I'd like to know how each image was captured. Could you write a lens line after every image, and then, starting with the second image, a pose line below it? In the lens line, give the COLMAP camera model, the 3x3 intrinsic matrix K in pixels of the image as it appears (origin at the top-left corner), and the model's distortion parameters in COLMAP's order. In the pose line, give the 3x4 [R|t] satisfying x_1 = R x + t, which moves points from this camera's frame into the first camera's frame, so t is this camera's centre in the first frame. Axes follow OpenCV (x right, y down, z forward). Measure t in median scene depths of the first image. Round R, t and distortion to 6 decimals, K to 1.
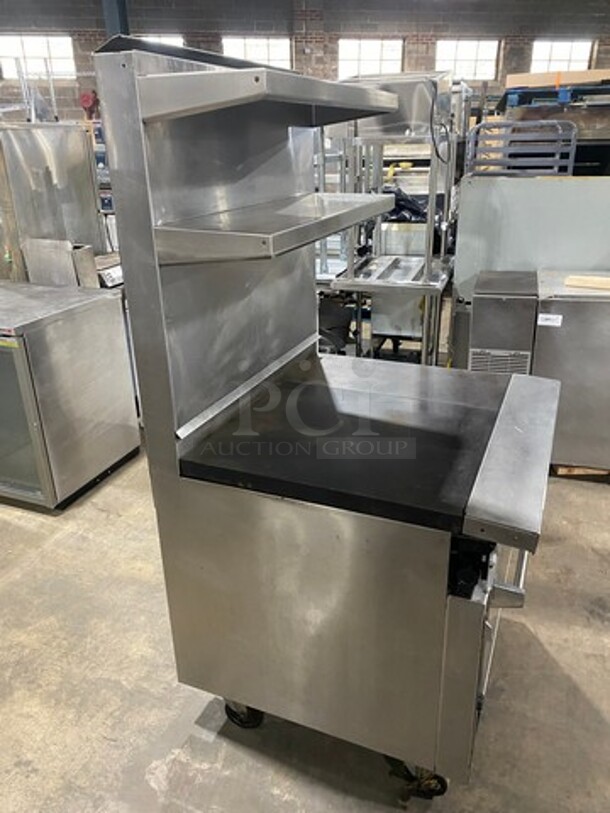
lens RADIAL K [[629.4, 0, 306.4], [0, 629.4, 403.2], [0, 0, 1]] dist [0.002793, 0.002584]
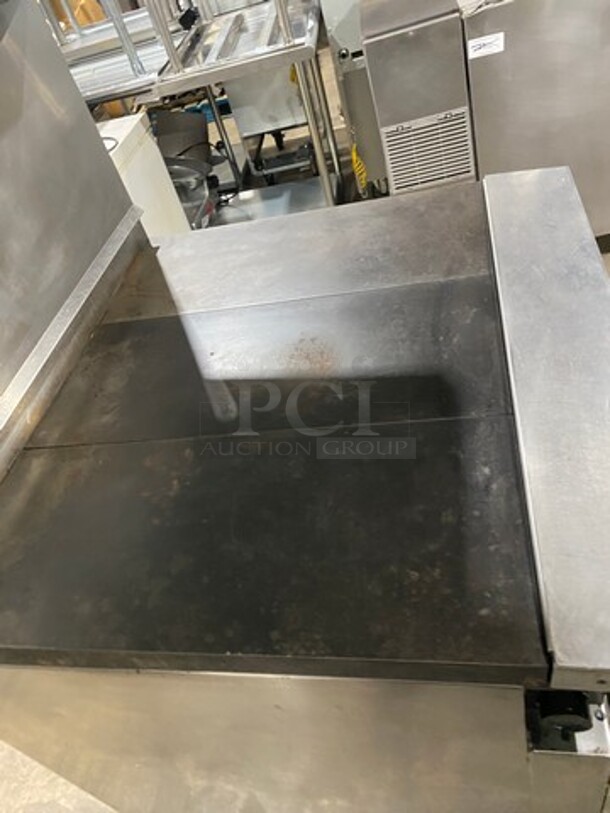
lens RADIAL K [[629.4, 0, 306.4], [0, 629.4, 403.2], [0, 0, 1]] dist [0.002793, 0.002584]
pose [[0.940388, -0.337989, 0.037875, 0.050614], [0.309208, 0.896019, 0.318655, -0.052786], [-0.141638, -0.287948, 0.947114, 0.242248]]
